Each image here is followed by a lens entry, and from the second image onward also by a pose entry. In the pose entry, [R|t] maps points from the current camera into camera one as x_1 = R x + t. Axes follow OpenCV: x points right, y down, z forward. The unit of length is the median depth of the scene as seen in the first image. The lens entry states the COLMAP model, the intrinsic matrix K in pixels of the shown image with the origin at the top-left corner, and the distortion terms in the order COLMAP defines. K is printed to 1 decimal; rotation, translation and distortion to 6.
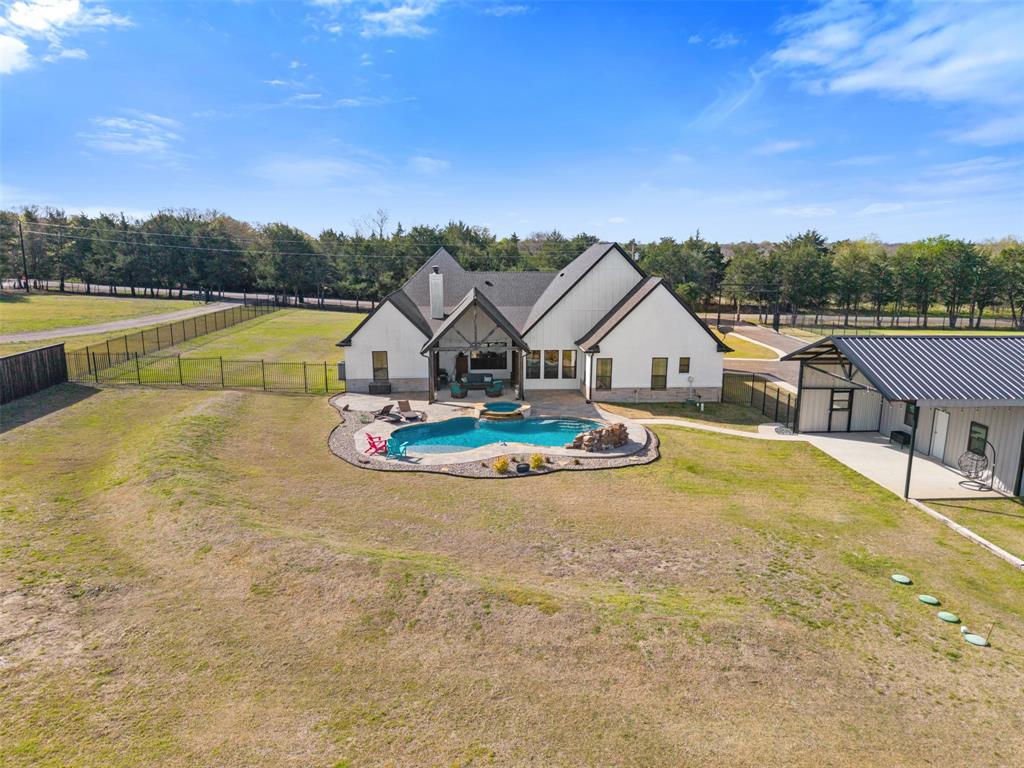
lens RADIAL K [[689.0, 0, 512.0], [0, 689.0, 384.0], [0, 0, 1]] dist [0.057748, -0.081889]
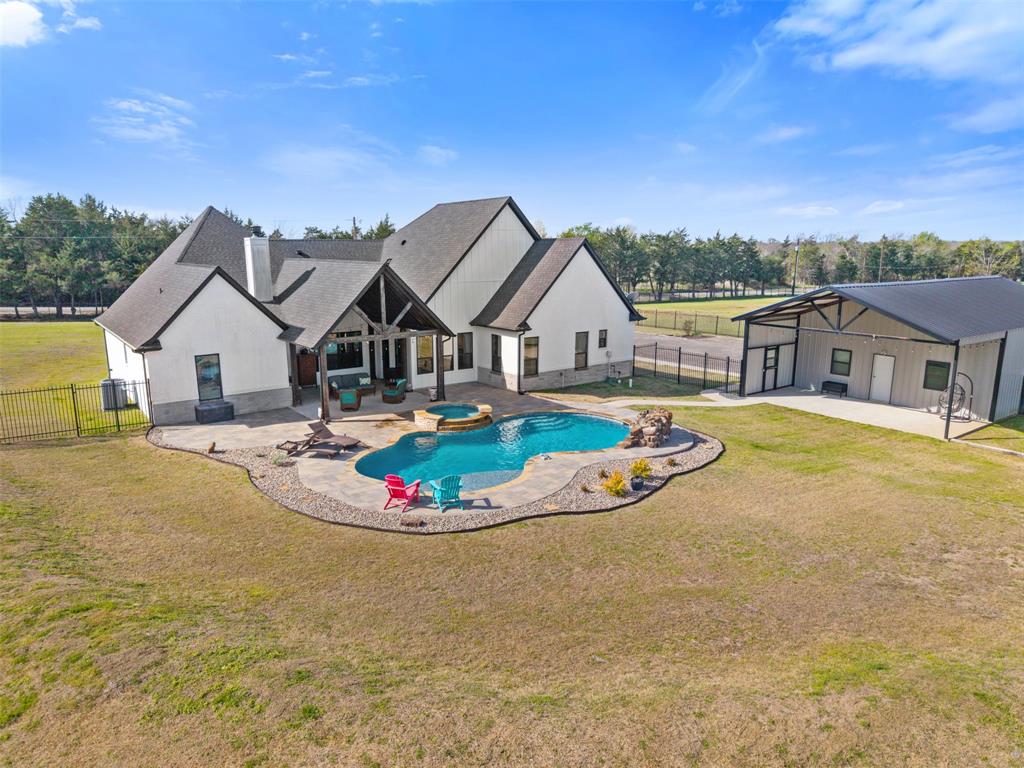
lens RADIAL K [[689.0, 0, 512.0], [0, 689.0, 384.0], [0, 0, 1]] dist [0.057748, -0.081889]
pose [[0.830087, -0.110142, 0.546649, -0.372900], [0.110730, 0.993335, 0.031999, -0.012188], [-0.546530, 0.033968, 0.836751, 0.379578]]
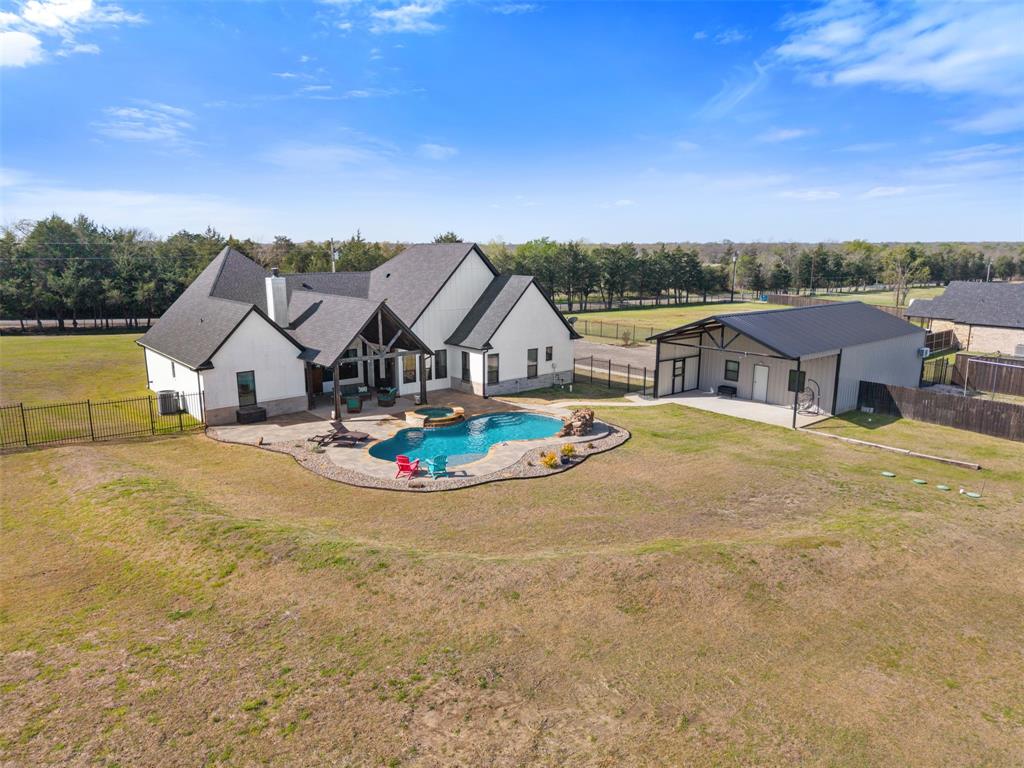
lens RADIAL K [[689.0, 0, 512.0], [0, 689.0, 384.0], [0, 0, 1]] dist [0.057748, -0.081889]
pose [[0.798062, -0.118930, 0.590722, -0.520028], [0.118622, 0.992154, 0.039492, -0.033369], [-0.590784, 0.038556, 0.805908, 0.163056]]
